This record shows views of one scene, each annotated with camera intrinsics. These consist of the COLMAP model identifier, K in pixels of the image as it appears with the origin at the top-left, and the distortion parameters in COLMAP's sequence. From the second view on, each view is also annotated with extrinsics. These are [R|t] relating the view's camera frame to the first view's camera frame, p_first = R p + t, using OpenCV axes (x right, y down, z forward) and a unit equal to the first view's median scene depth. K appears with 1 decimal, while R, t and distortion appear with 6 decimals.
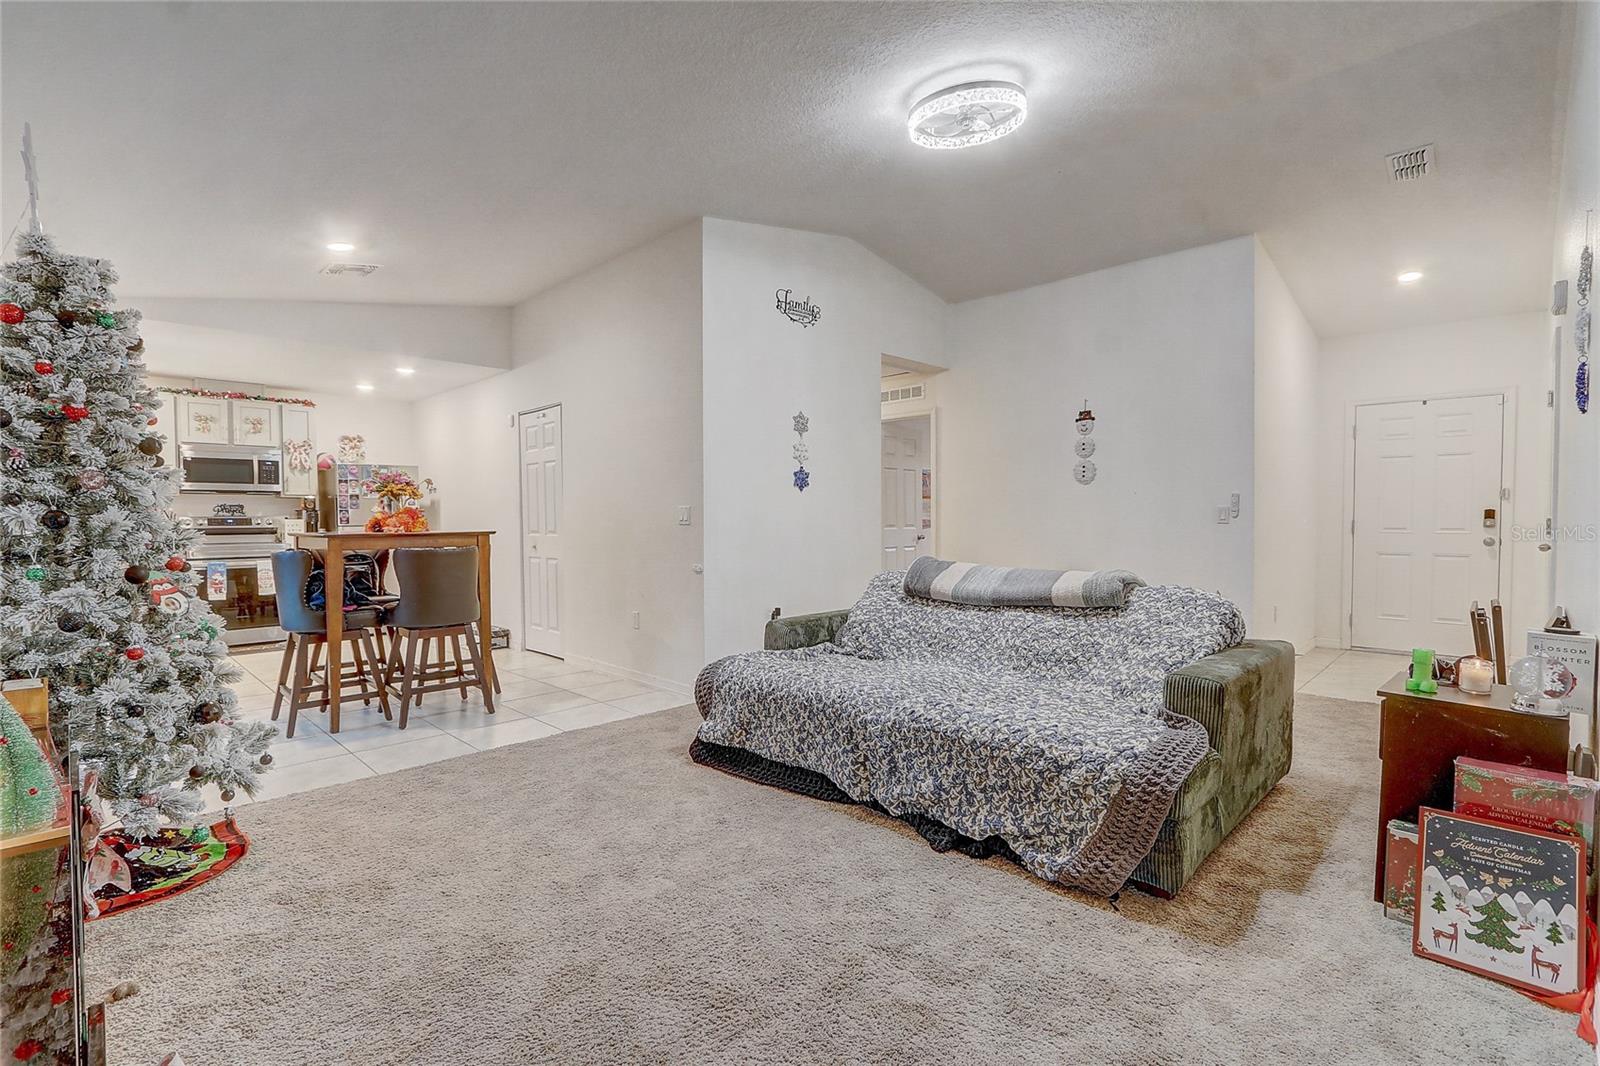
lens RADIAL K [[739.2, 0, 799.4], [0, 739.2, 538.6], [0, 0, 1]] dist [-0.010815, 0.000088]
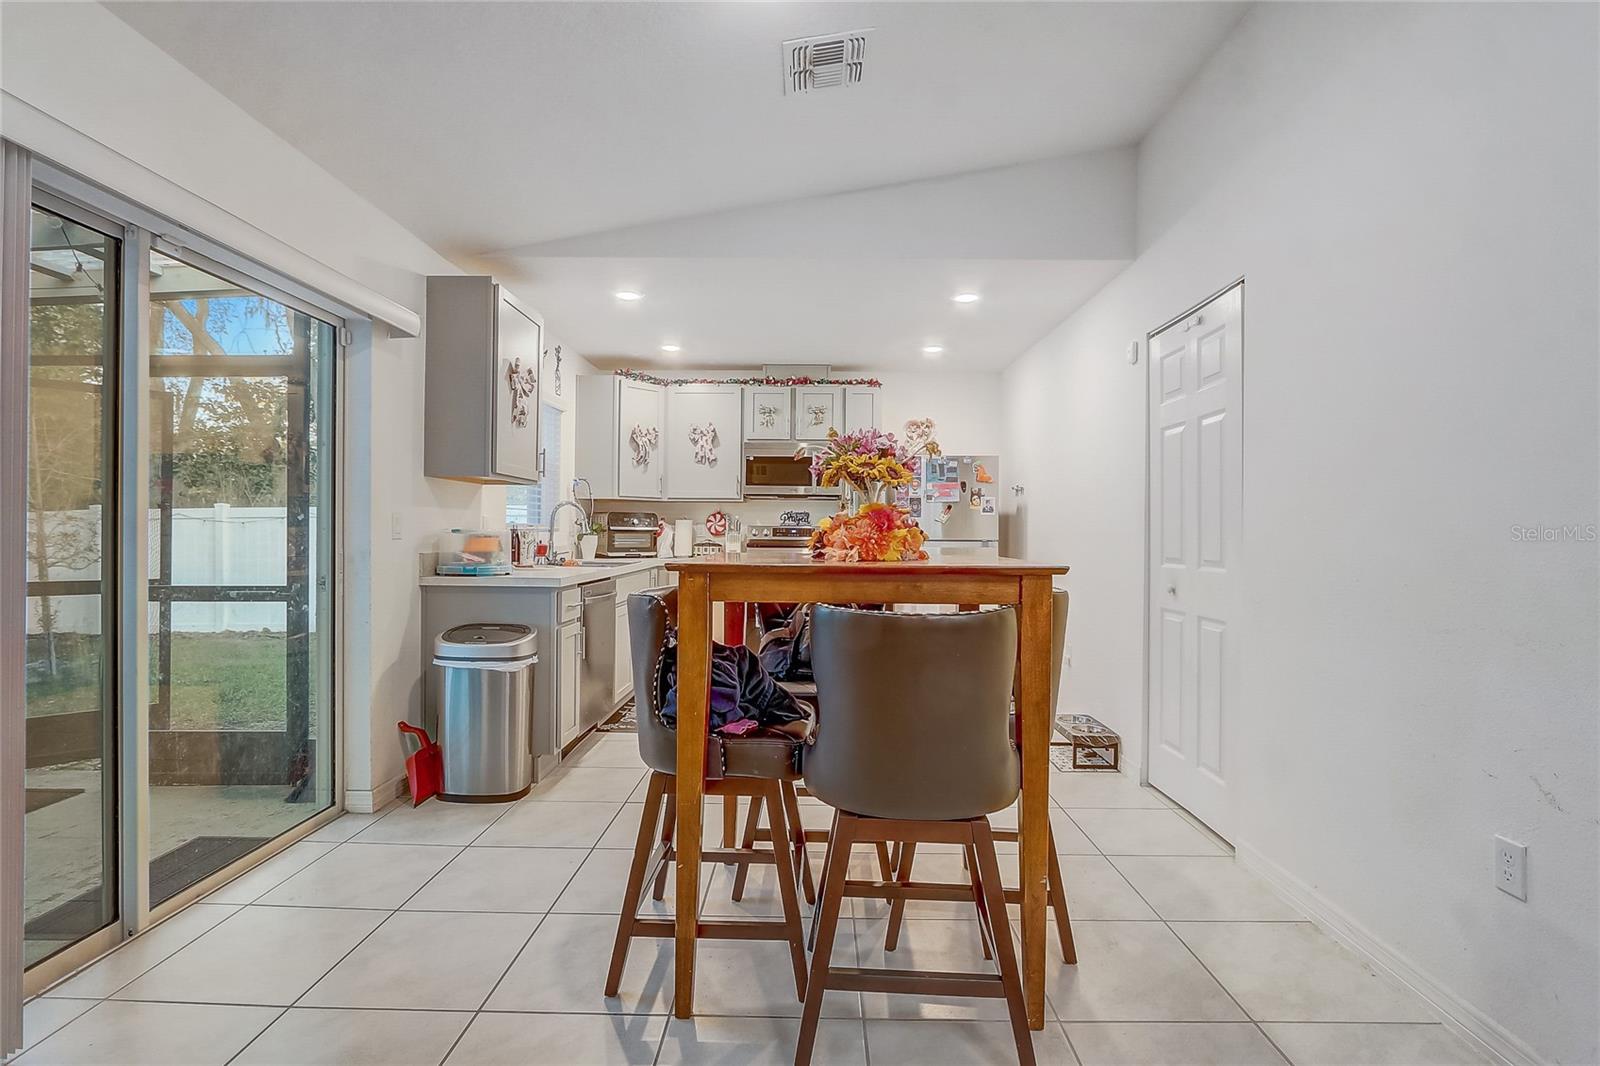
lens RADIAL K [[739.2, 0, 808.7], [0, 739.2, 534.6], [0, 0, 1]] dist [-0.010815, 0.000088]
pose [[0.695865, 0.013913, -0.718037, -0.157670], [-0.030822, 0.999470, -0.010504, -0.012289], [0.717510, 0.029440, 0.695925, 0.434075]]
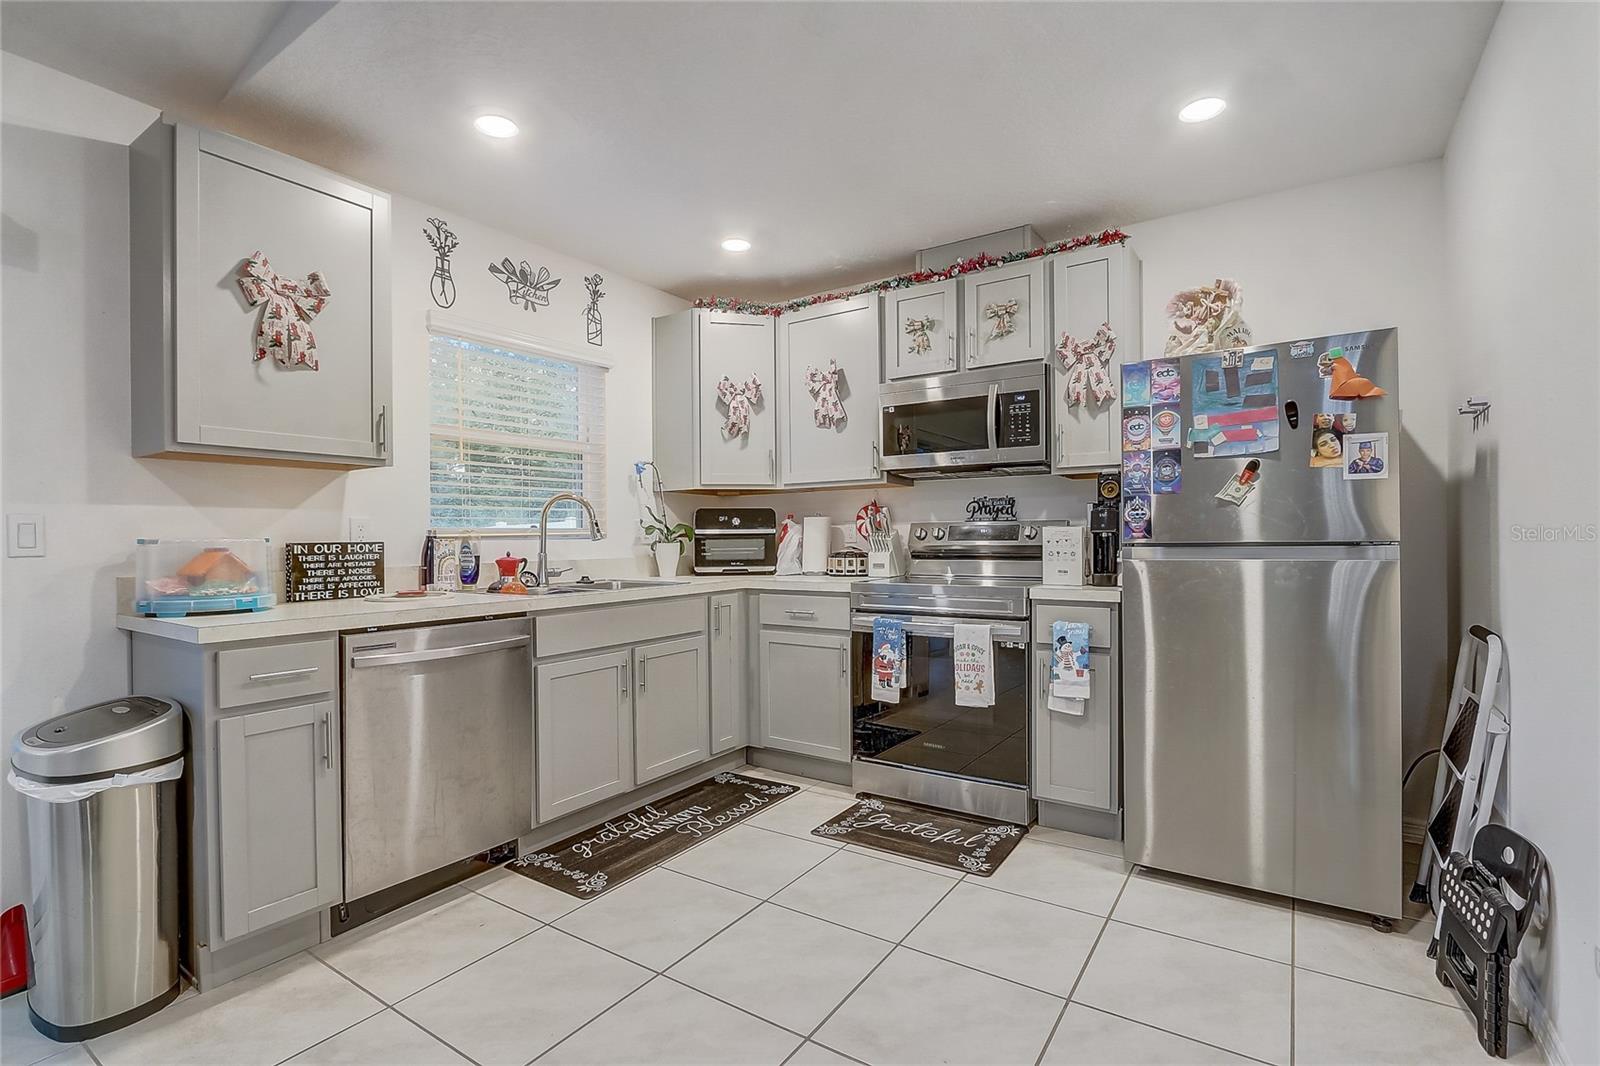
lens RADIAL K [[739.2, 0, 809.4], [0, 739.2, 539.5], [0, 0, 1]] dist [-0.010815, 0.000088]
pose [[0.195929, 0.007181, -0.980592, -0.326140], [-0.015339, 0.999873, 0.004257, -0.019214], [0.980498, 0.014207, 0.196014, 0.816988]]
